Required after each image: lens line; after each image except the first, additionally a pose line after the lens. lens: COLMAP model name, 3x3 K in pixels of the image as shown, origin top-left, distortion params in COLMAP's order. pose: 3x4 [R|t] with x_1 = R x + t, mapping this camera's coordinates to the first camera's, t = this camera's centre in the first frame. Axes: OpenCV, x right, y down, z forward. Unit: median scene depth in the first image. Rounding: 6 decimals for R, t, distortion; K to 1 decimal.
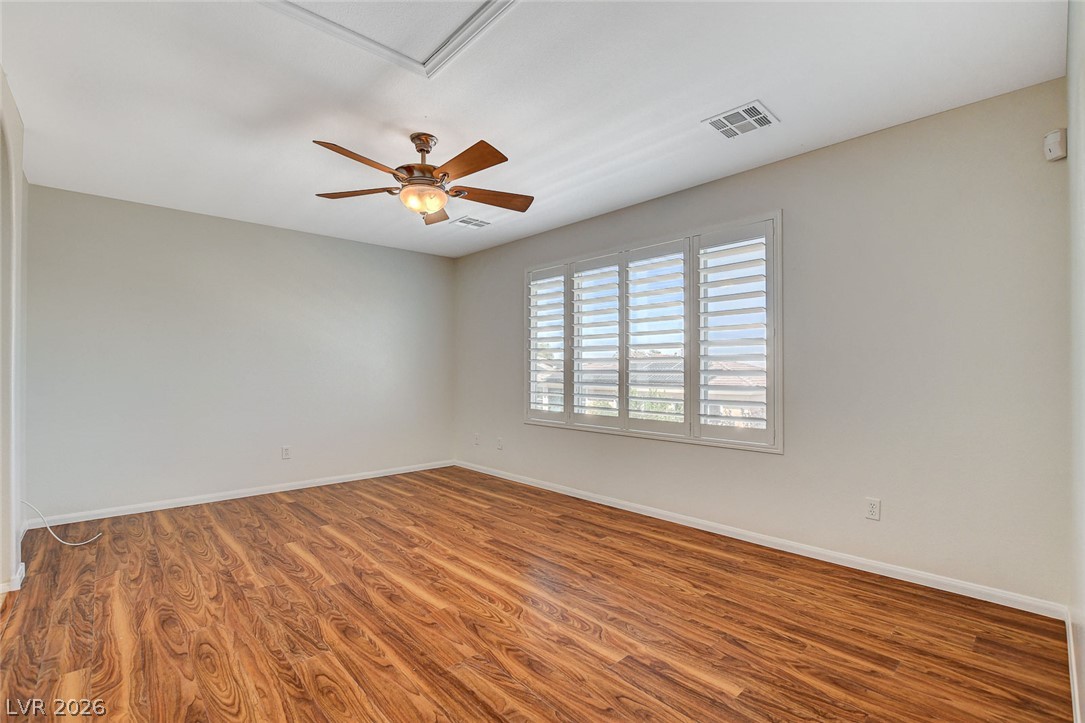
lens RADIAL K [[483.5, 0, 543.2], [0, 483.5, 367.2], [0, 0, 1]] dist [-0.028211, 0.001595]
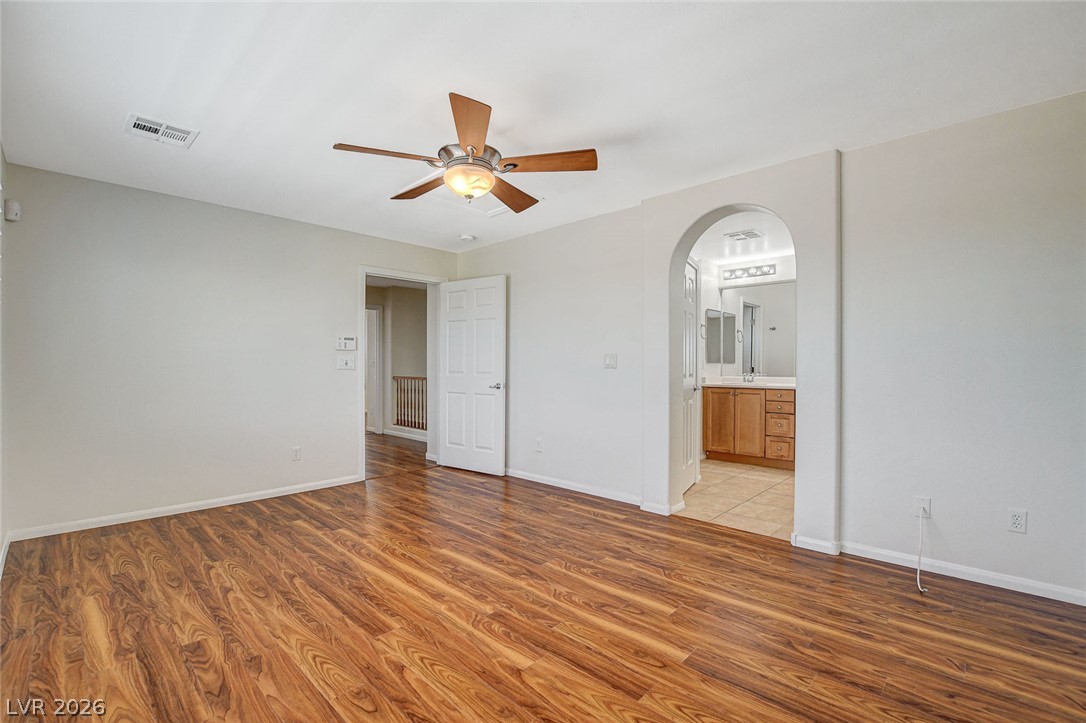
lens RADIAL K [[476.4, 0, 541.0], [0, 476.4, 367.1], [0, 0, 1]] dist [-0.025358, 0.000972]
pose [[-0.998246, 0.001489, -0.059188, -0.323328], [0.001670, 0.999994, -0.002994, 0.006848], [0.059183, -0.003088, -0.998242, 1.860502]]
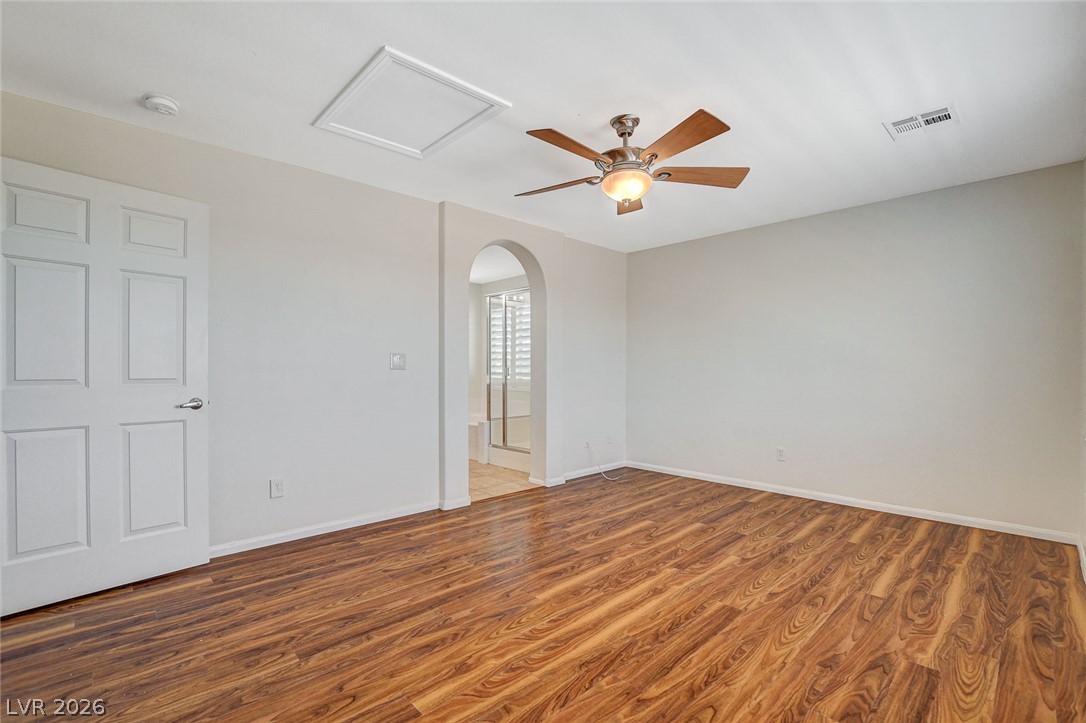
lens RADIAL K [[487.3, 0, 537.2], [0, 487.3, 371.1], [0, 0, 1]] dist [-0.029950, 0.001249]
pose [[0.001545, 0.007008, -0.999974, 0.670388], [0.006816, 0.999952, 0.007019, 0.005211], [0.999976, -0.006827, 0.001497, 0.806990]]
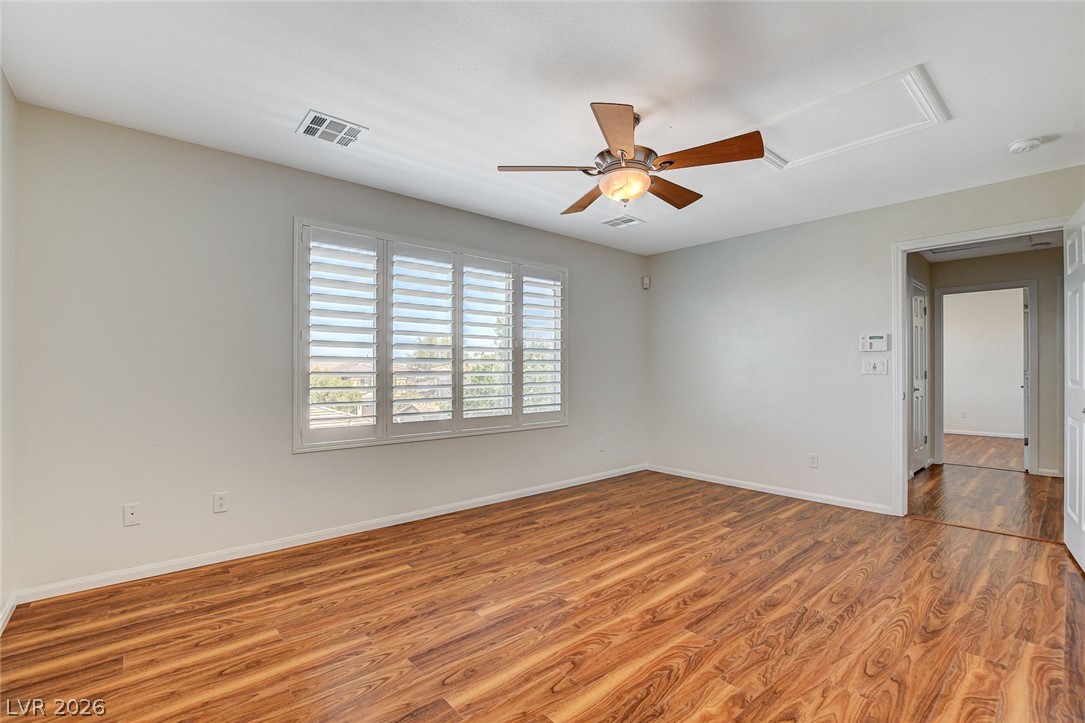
lens RADIAL K [[483.5, 0, 543.2], [0, 483.5, 367.2], [0, 0, 1]] dist [-0.028211, 0.001595]
pose [[0.026631, 0.007289, 0.999619, -1.128111], [-0.007398, 0.999947, -0.007094, 0.007107], [-0.999618, -0.007207, 0.026684, 1.101795]]
